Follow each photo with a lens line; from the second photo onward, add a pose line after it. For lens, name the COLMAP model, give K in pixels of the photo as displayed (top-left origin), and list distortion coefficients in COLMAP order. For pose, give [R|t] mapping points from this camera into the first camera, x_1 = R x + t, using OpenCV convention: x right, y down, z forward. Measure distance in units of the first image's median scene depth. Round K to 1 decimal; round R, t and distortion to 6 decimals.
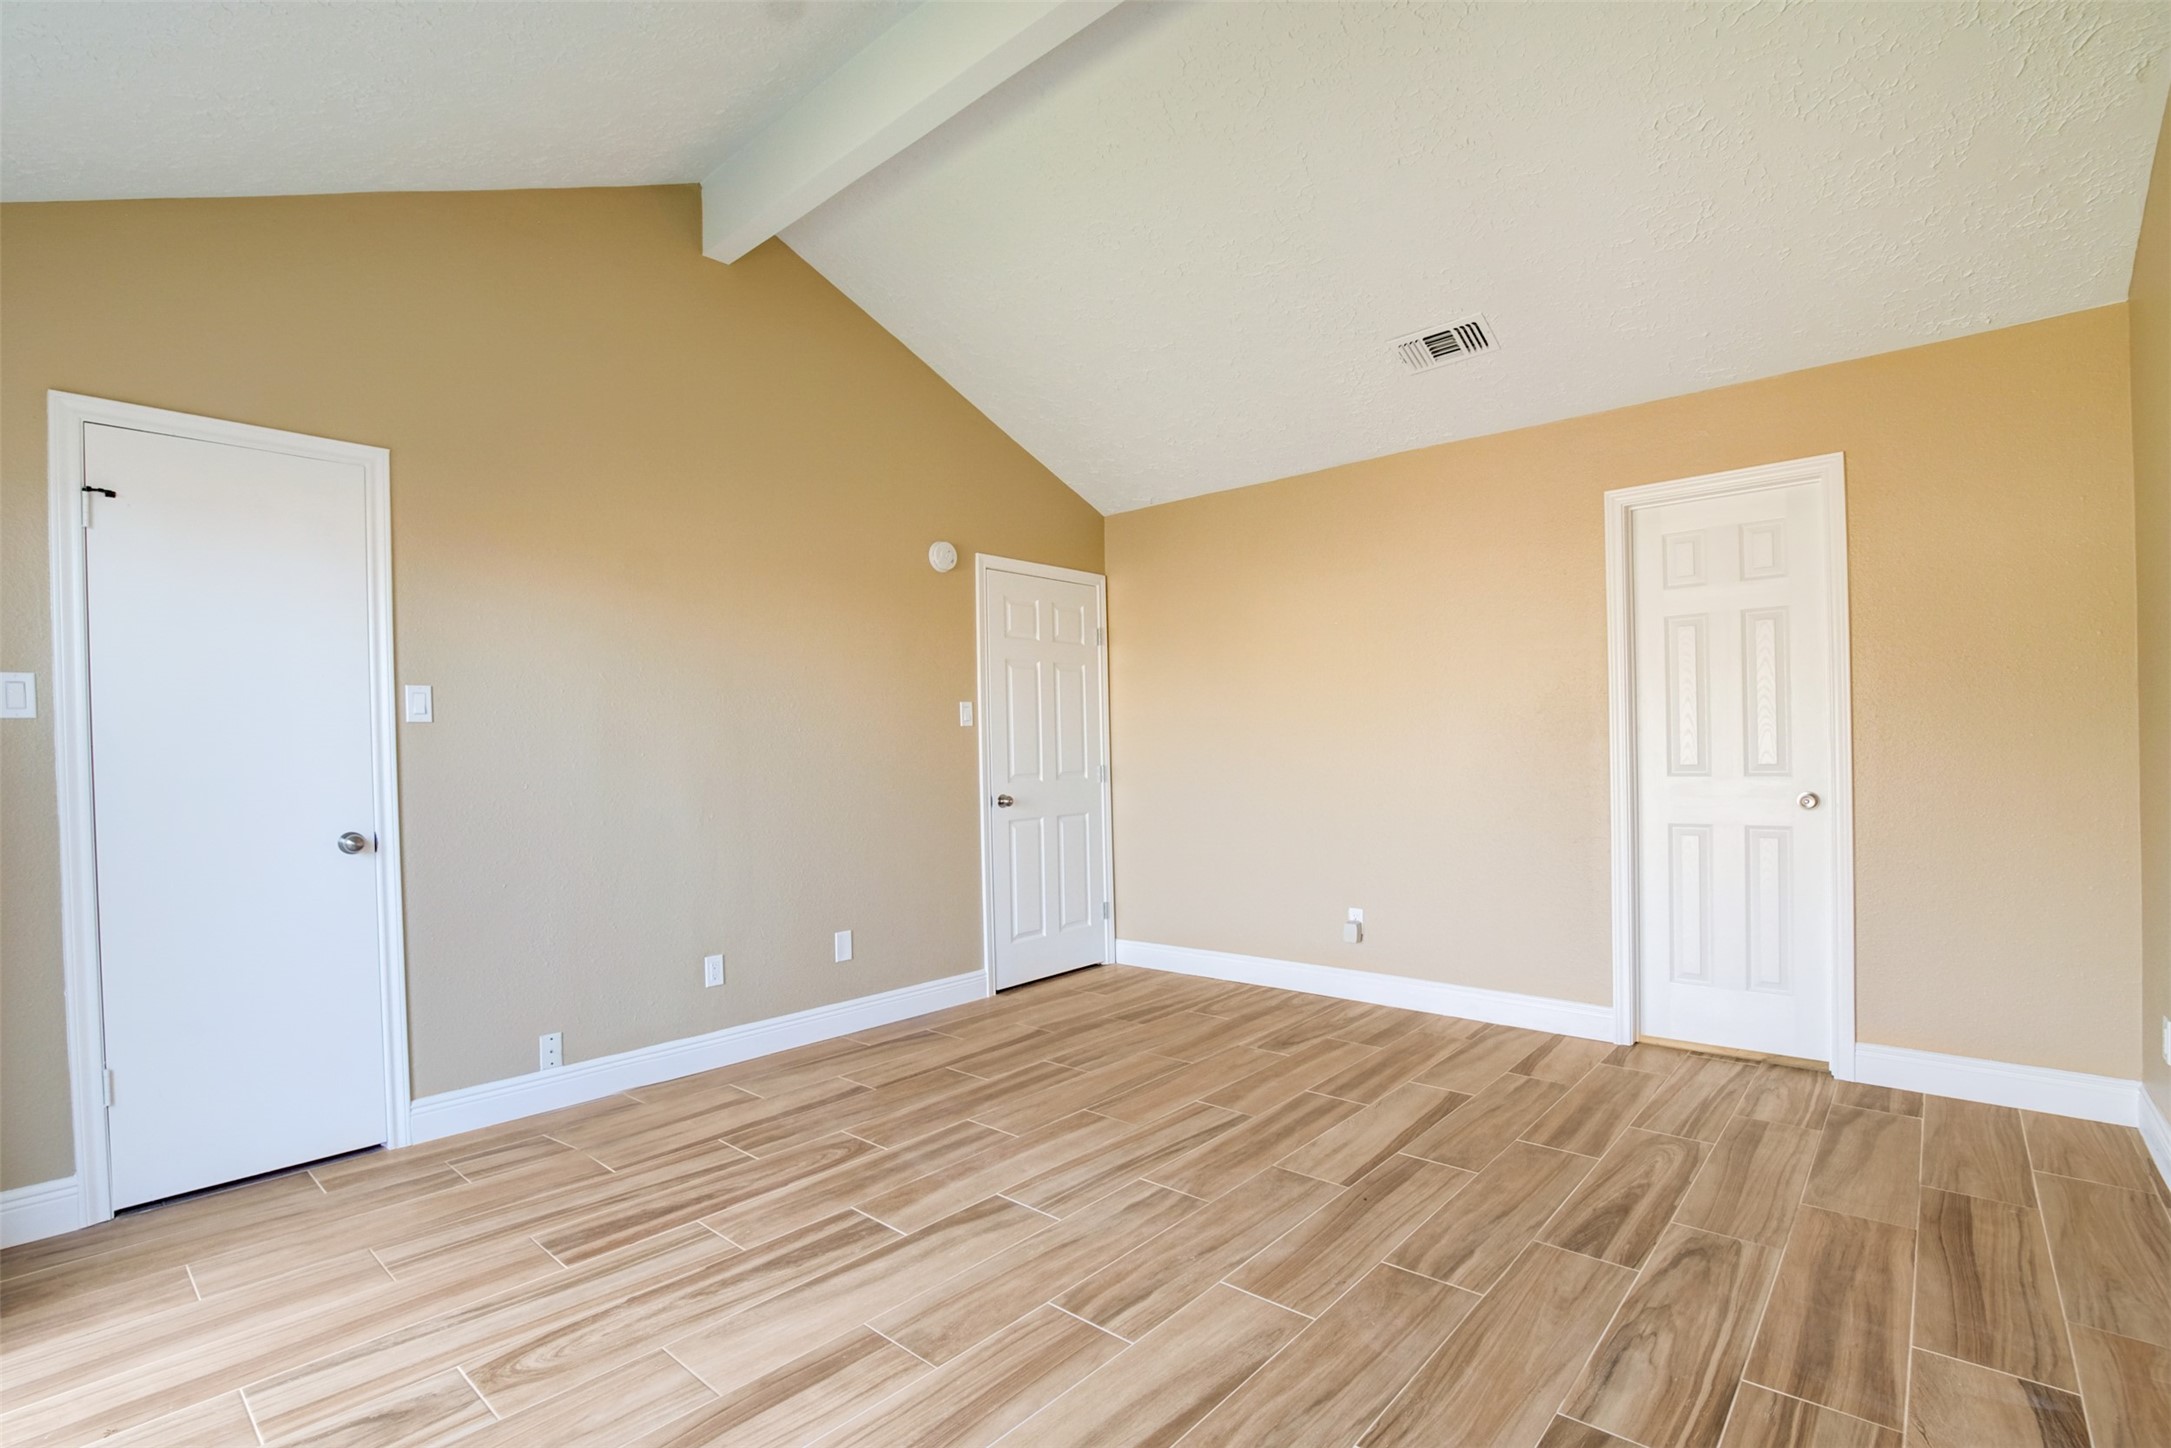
lens RADIAL K [[991.6, 0, 1062.5], [0, 991.6, 760.7], [0, 0, 1]] dist [-0.045250, 0.010152]
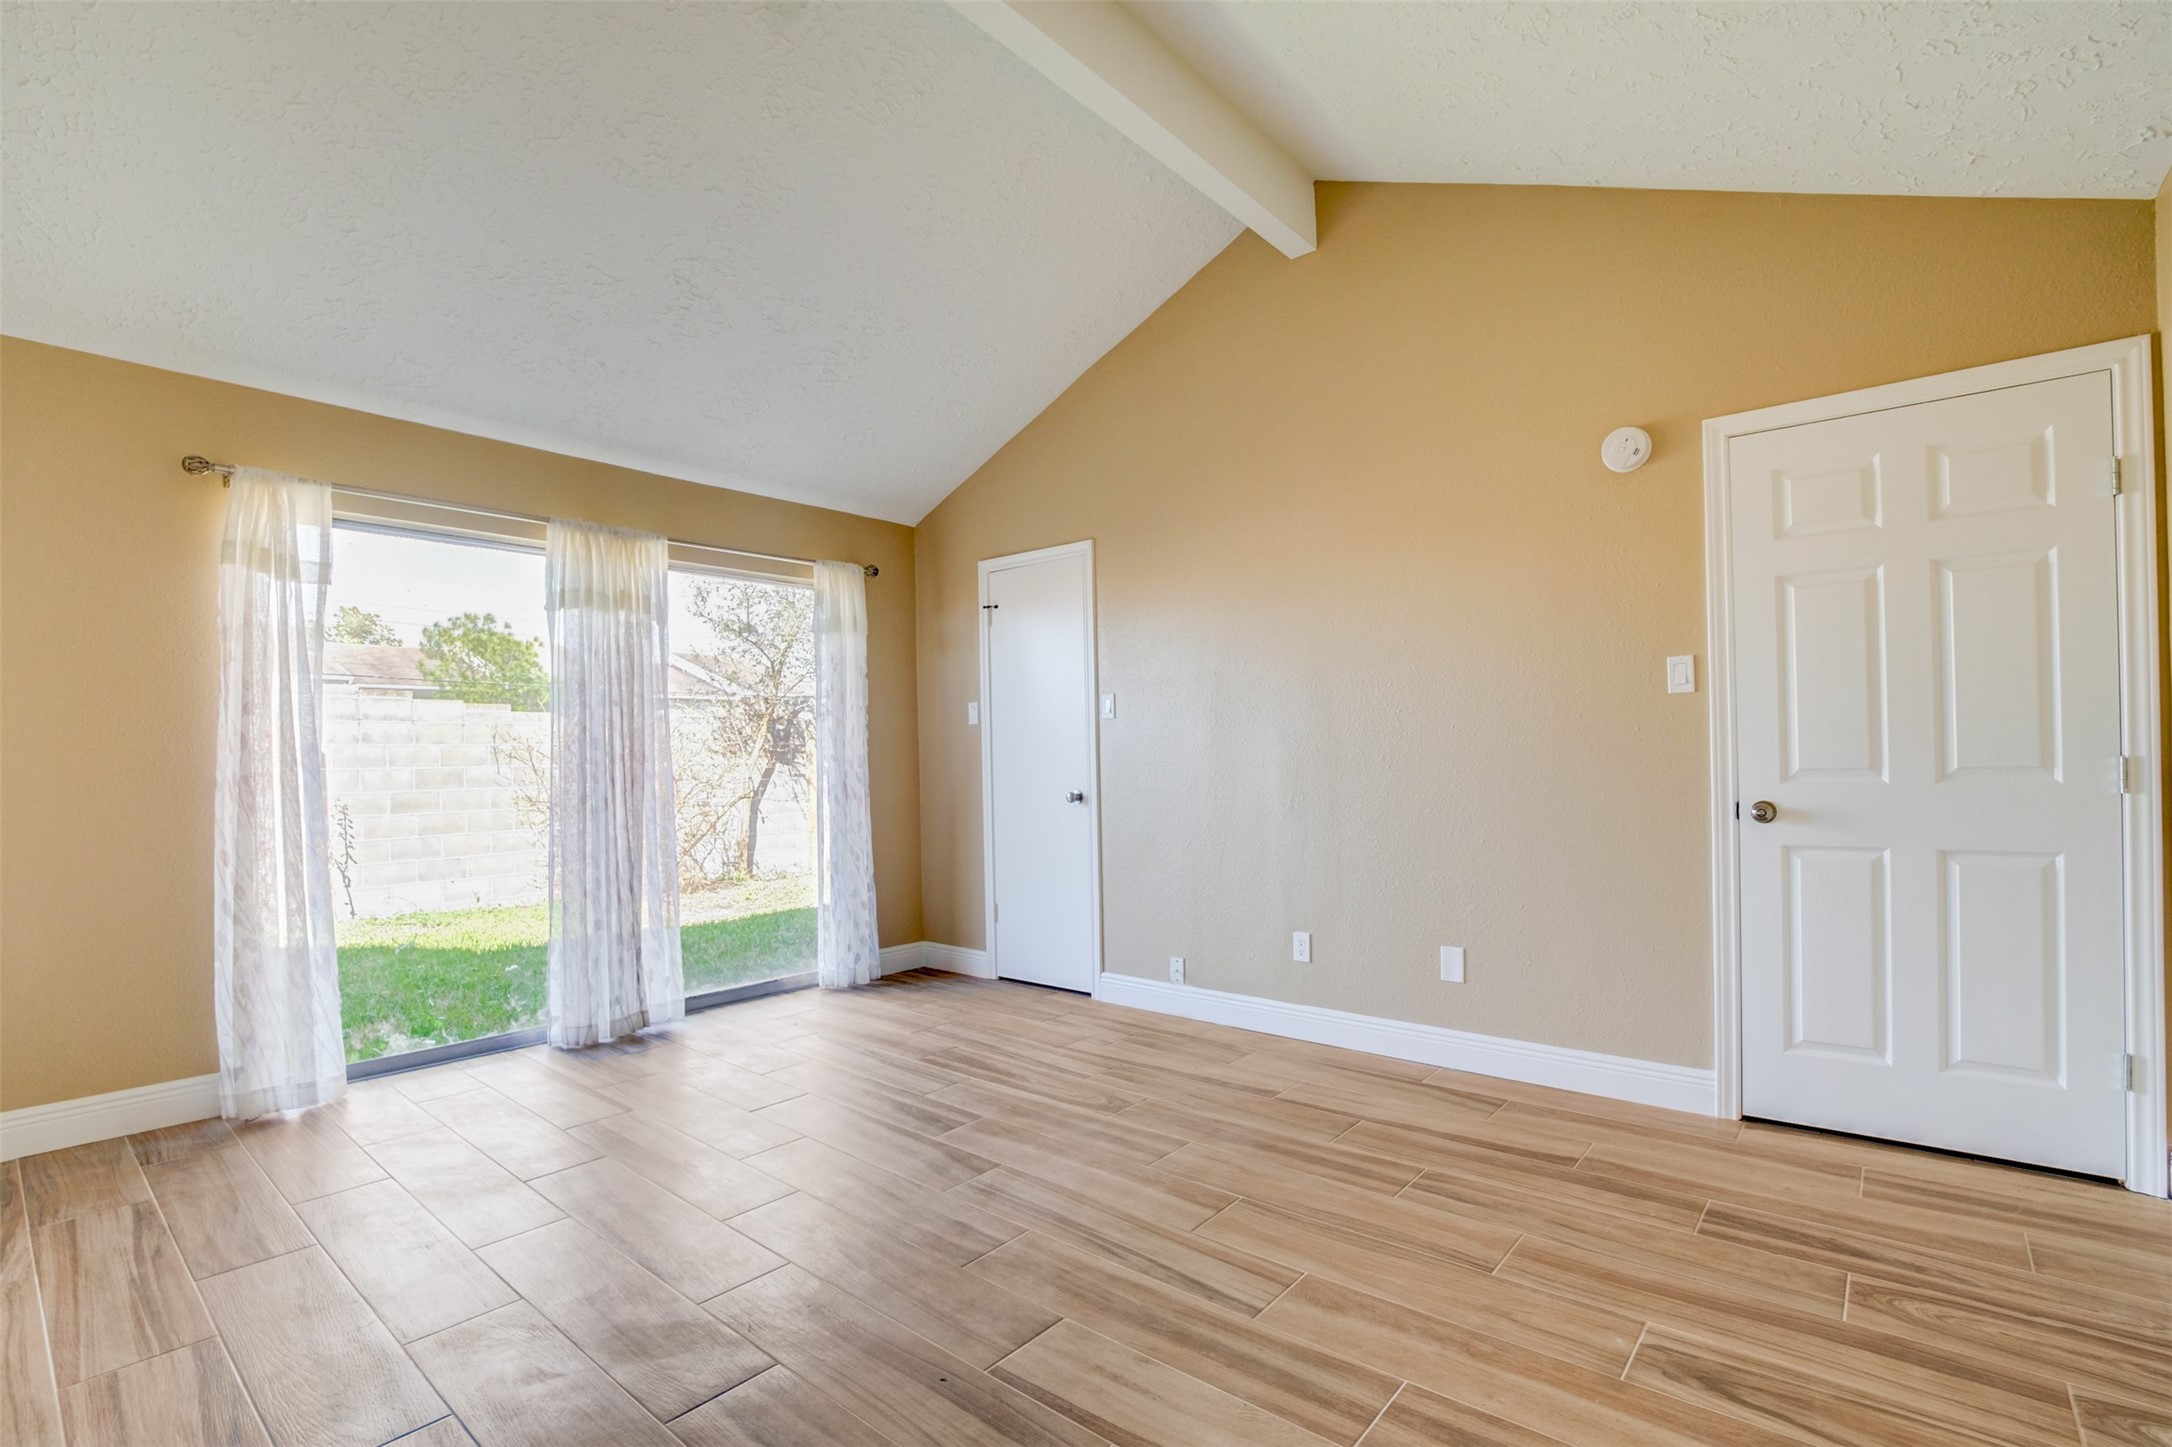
lens RADIAL K [[992.0, 0, 1063.0], [0, 992.0, 760.2], [0, 0, 1]] dist [-0.045250, 0.010152]
pose [[0.026417, 0.025180, -0.999334, 0.842609], [0.007610, 0.999649, 0.025389, -0.014932], [0.999622, -0.008275, 0.026216, 0.897675]]
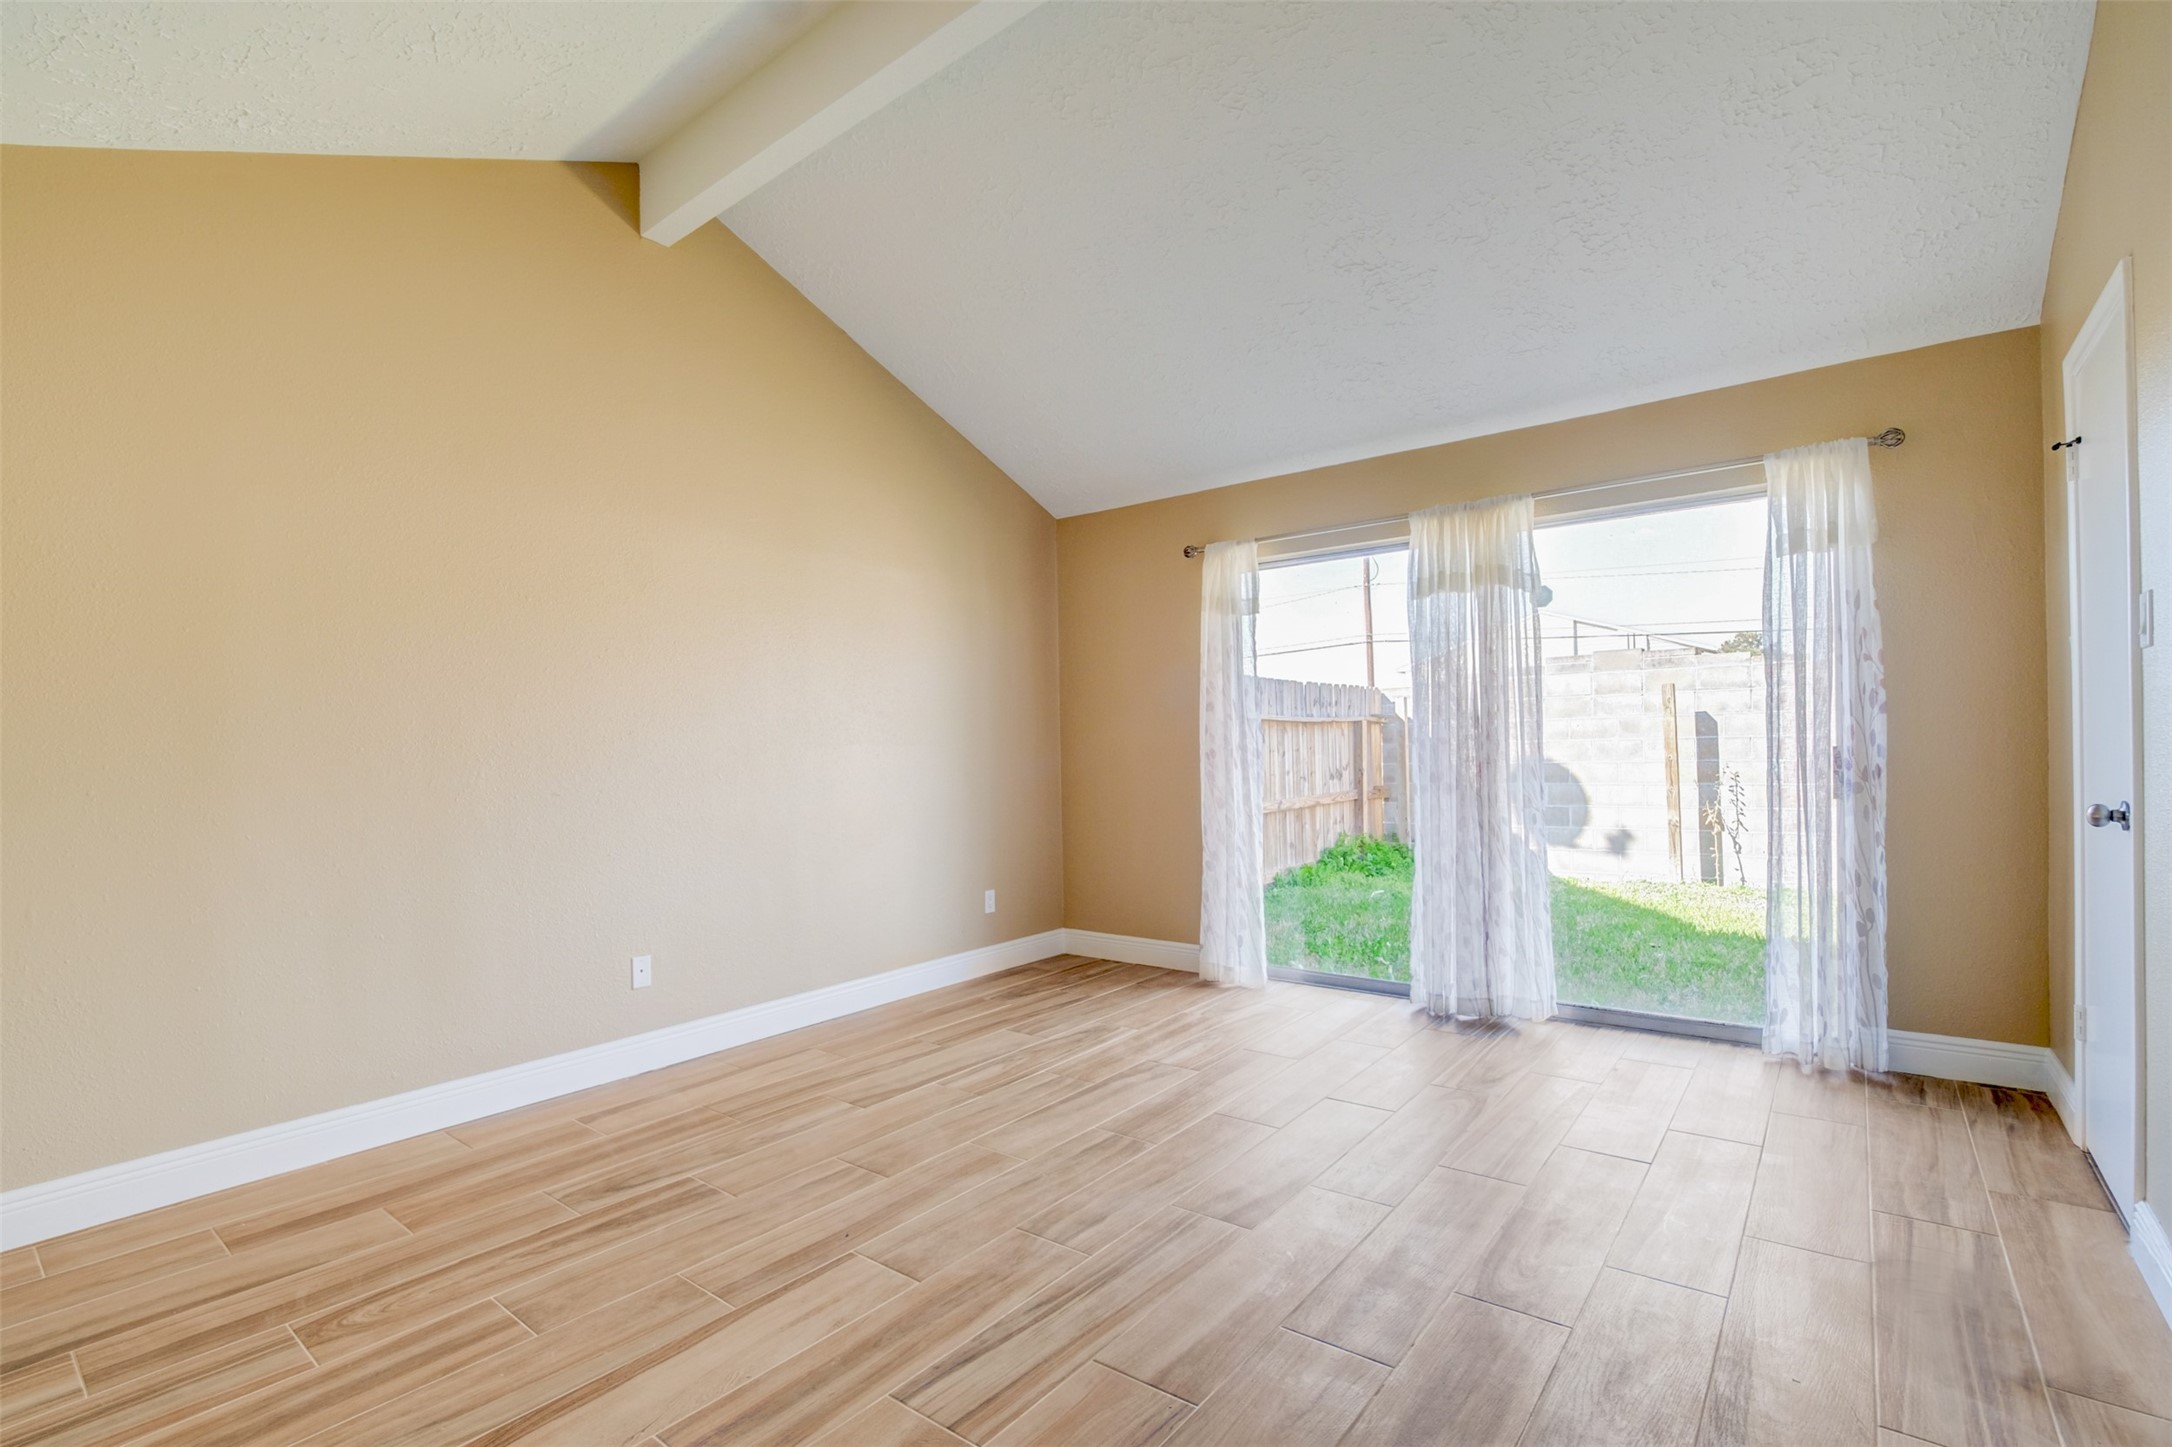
lens RADIAL K [[992.0, 0, 1063.0], [0, 992.0, 760.2], [0, 0, 1]] dist [-0.045250, 0.010152]
pose [[-0.997309, 0.045956, -0.057118, 0.115616], [0.044945, 0.998811, 0.018873, -0.006984], [0.057918, 0.016255, -0.998189, 1.614865]]
